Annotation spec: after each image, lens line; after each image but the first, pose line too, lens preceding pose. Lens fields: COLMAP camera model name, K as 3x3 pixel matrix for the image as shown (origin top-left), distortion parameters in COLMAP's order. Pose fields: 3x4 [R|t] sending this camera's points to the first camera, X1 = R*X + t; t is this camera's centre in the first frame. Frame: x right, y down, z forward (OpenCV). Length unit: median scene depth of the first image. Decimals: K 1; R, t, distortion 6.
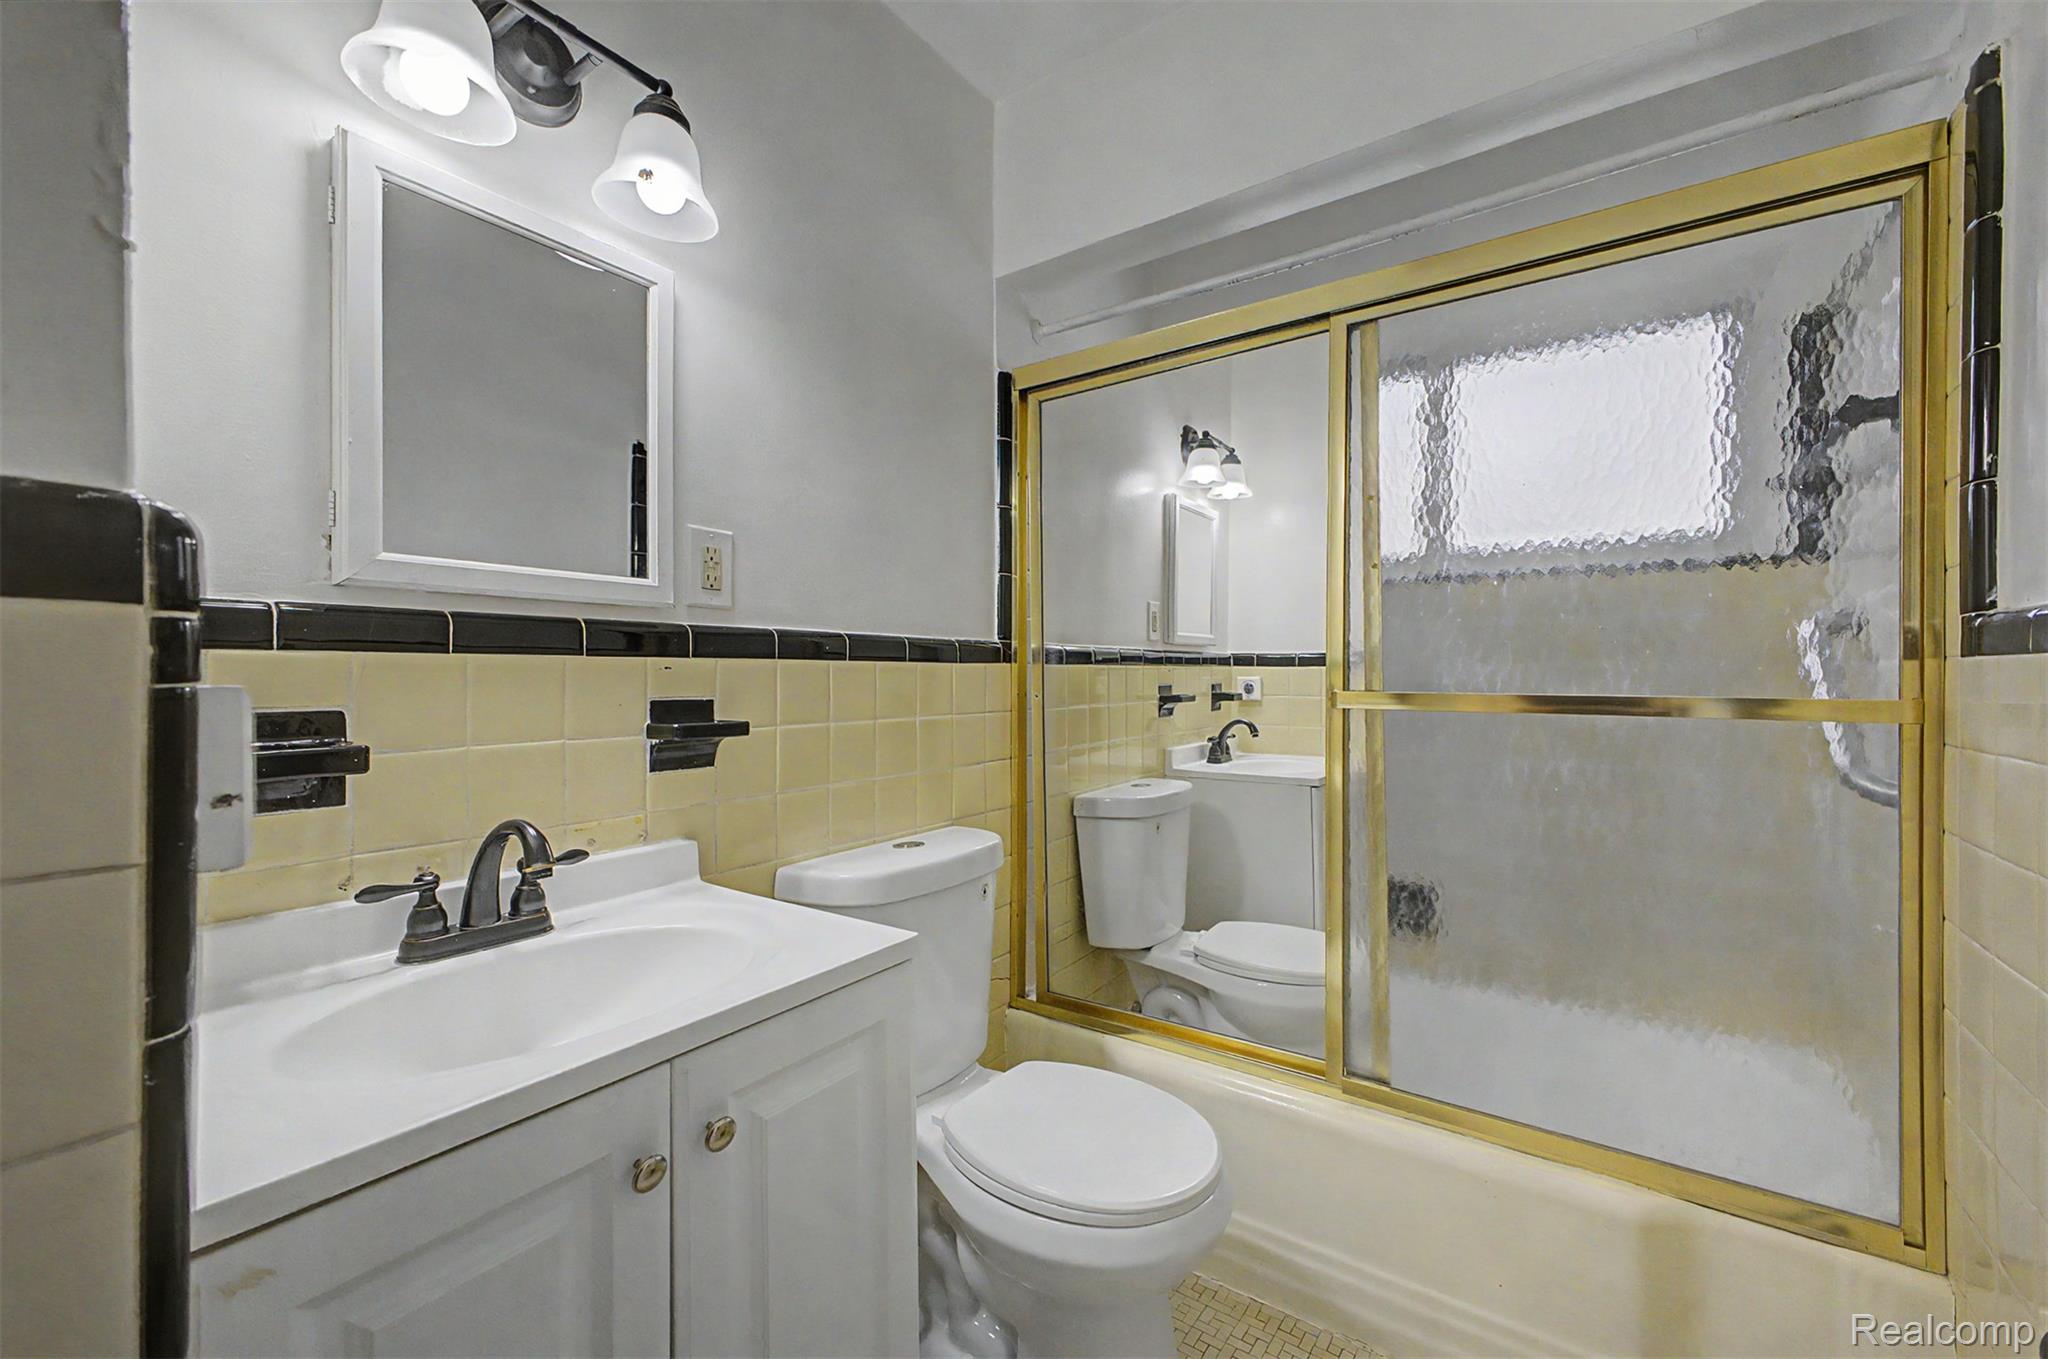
lens RADIAL K [[822.4, 0, 1030.6], [0, 822.4, 684.1], [0, 0, 1]] dist [0.029438, -0.008567]
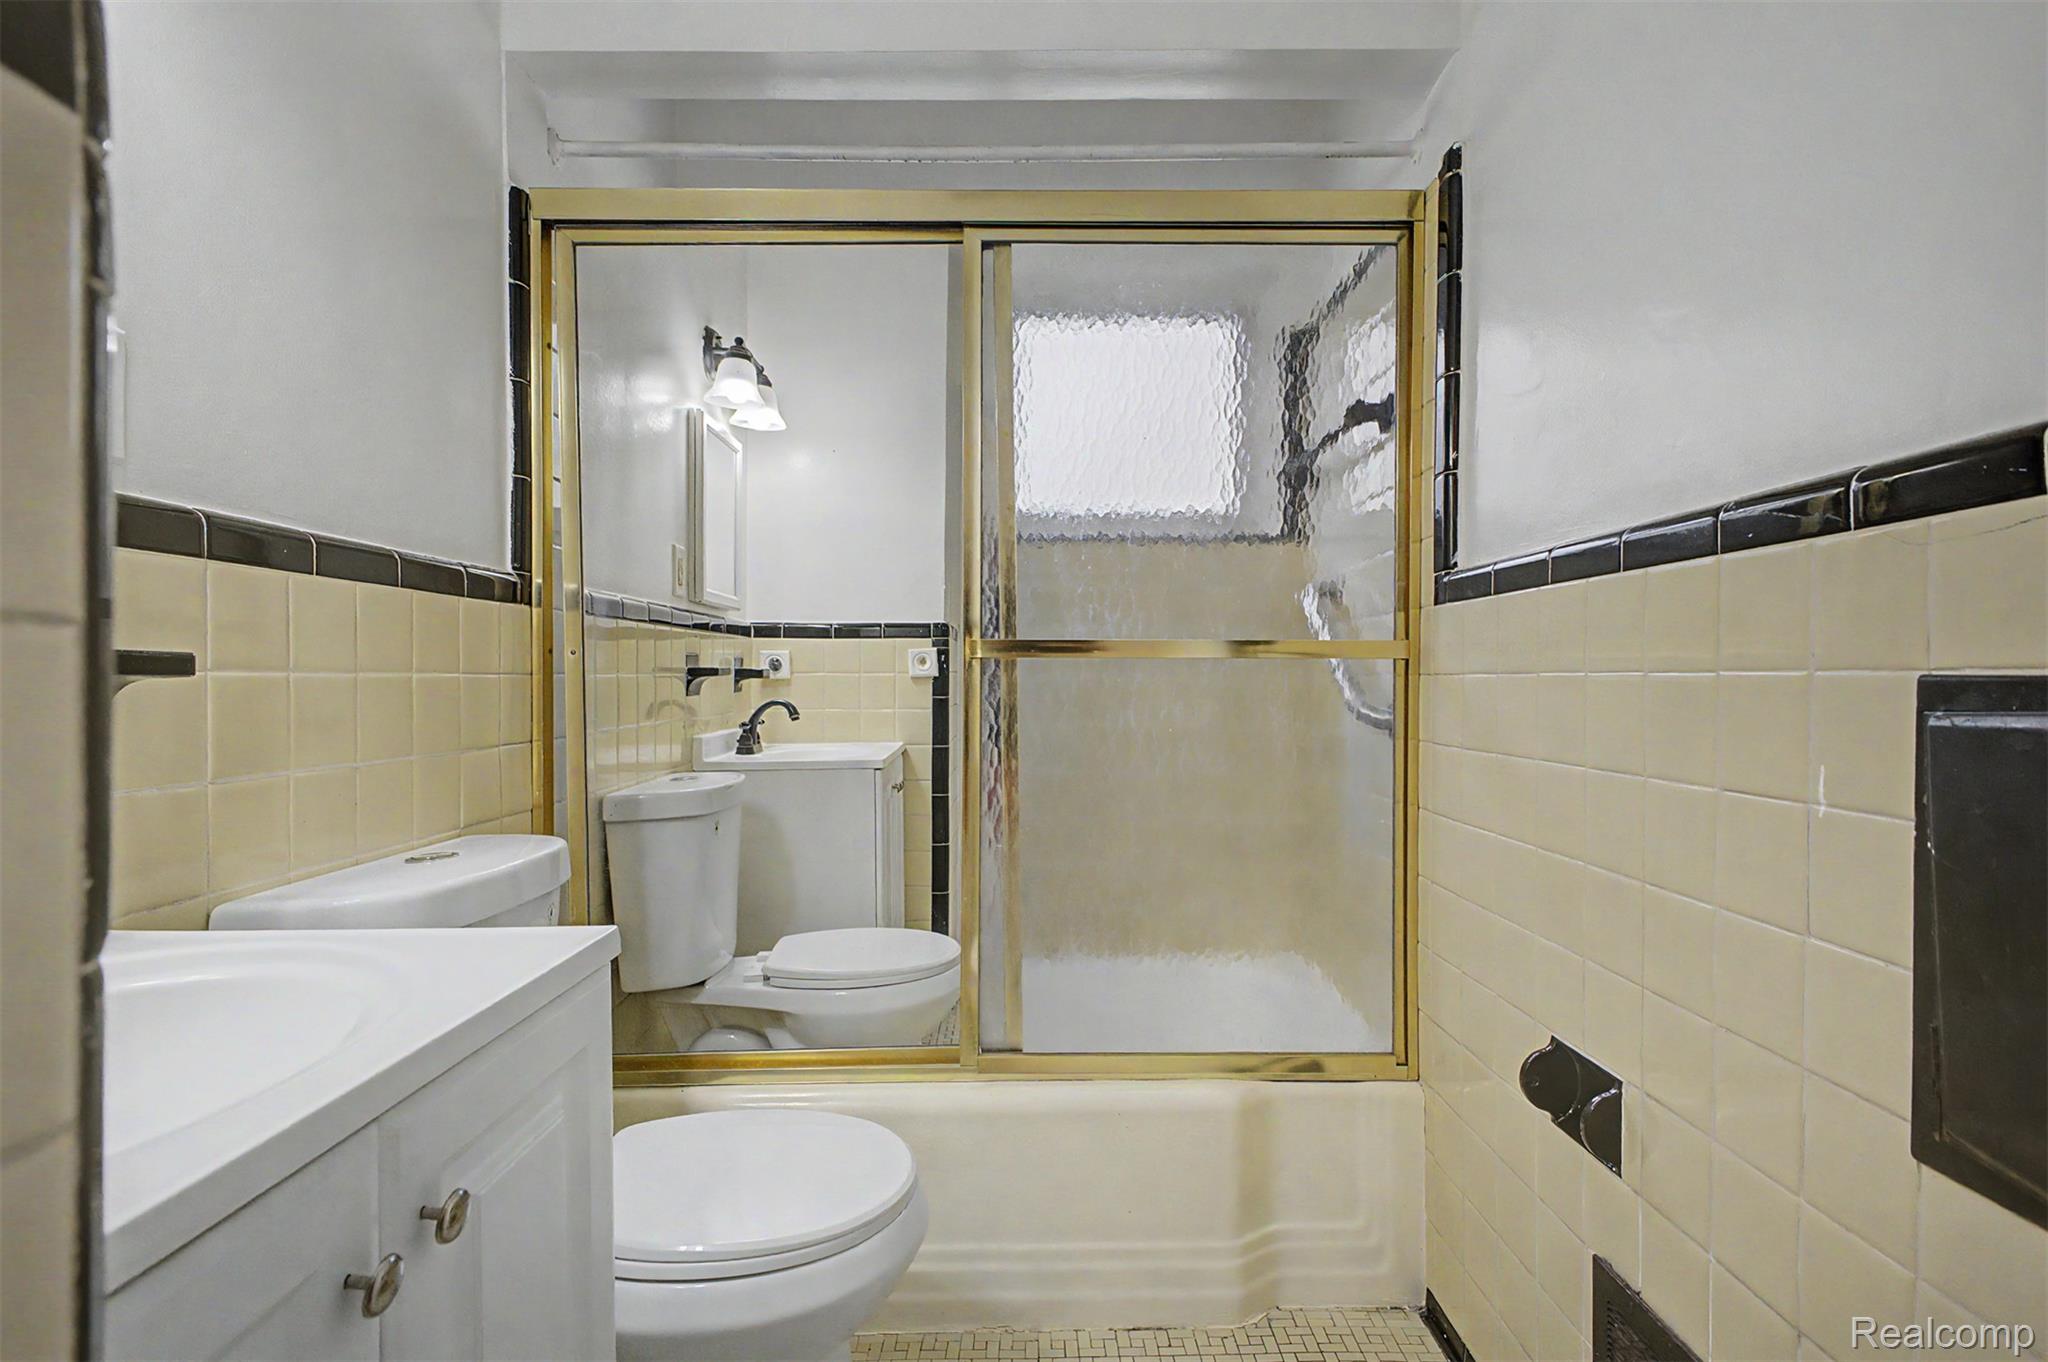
lens RADIAL K [[1022.2, 0, 1032.6], [0, 1022.2, 704.4], [0, 0, 1]] dist [0.022184, 0.000145]
pose [[0.815471, -0.015685, 0.578585, -0.182103], [0.008957, 0.999855, 0.014481, 0.049704], [-0.578728, -0.006627, 0.815494, 0.026014]]
